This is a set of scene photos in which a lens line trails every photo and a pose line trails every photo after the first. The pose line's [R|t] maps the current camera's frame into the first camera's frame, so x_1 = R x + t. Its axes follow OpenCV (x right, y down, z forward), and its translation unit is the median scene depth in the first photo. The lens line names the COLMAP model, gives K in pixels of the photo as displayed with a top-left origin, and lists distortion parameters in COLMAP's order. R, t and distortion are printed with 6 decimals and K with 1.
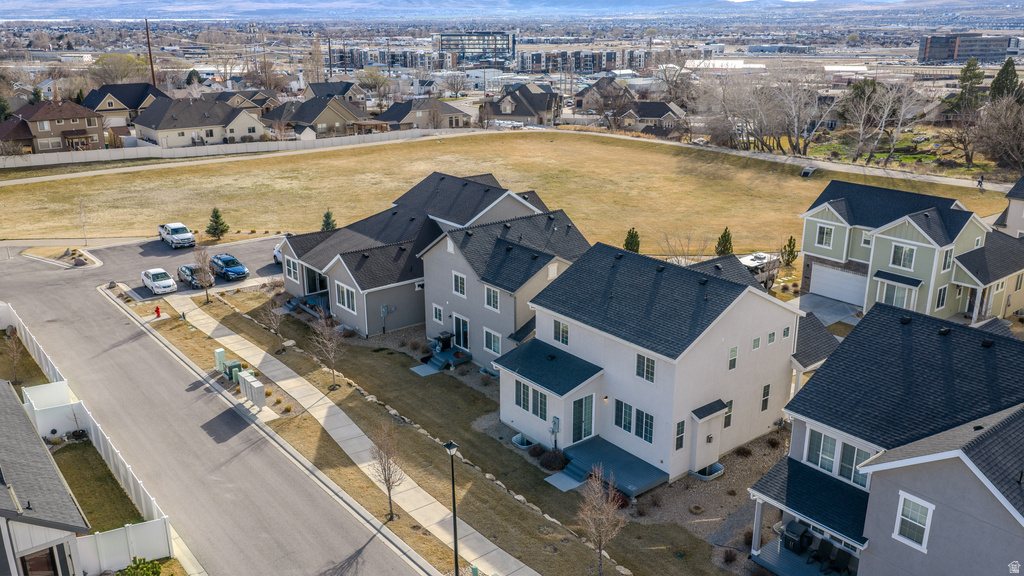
lens RADIAL K [[841.7, 0, 512.3], [0, 841.7, 288.4], [0, 0, 1]] dist [0.018594, -0.032836]
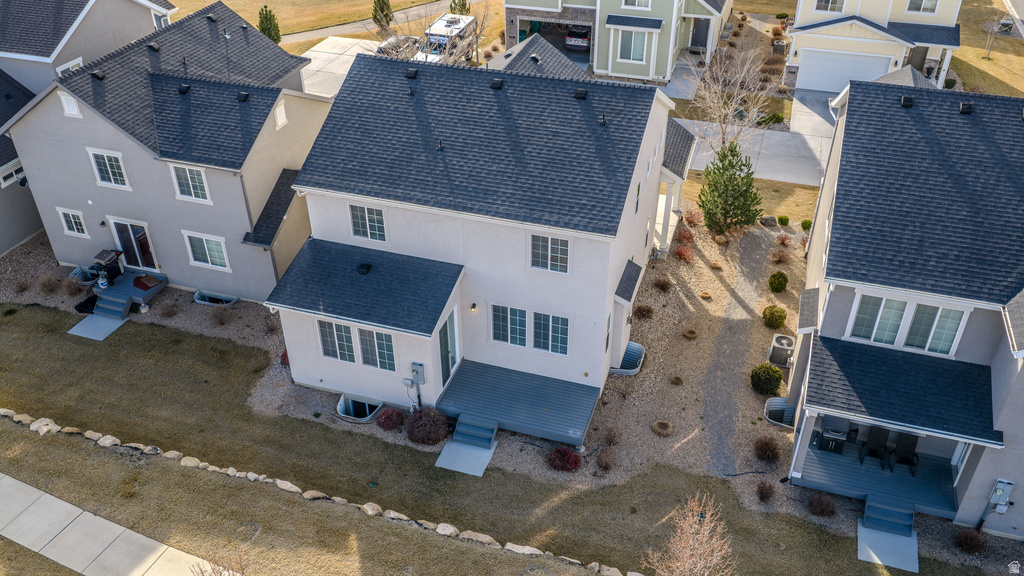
lens RADIAL K [[841.7, 0, 517.1], [0, 841.7, 292.7], [0, 0, 1]] dist [0.018594, -0.032836]
pose [[0.831722, -0.317981, 0.455112, -0.139932], [0.172074, 0.927013, 0.333224, -0.081894], [-0.527854, -0.198837, 0.825733, 0.424207]]
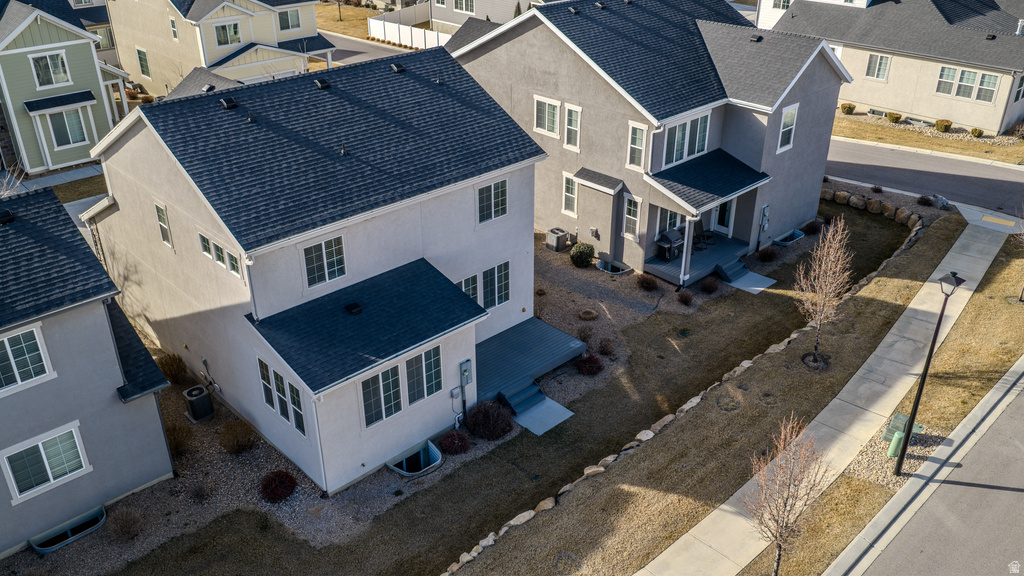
lens RADIAL K [[841.7, 0, 515.4], [0, 841.7, 292.2], [0, 0, 1]] dist [0.018594, -0.032836]
pose [[-0.094625, -0.471225, 0.876922, -0.393748], [0.310281, 0.823036, 0.475750, -0.133761], [-0.945924, 0.317110, 0.068333, 0.841788]]
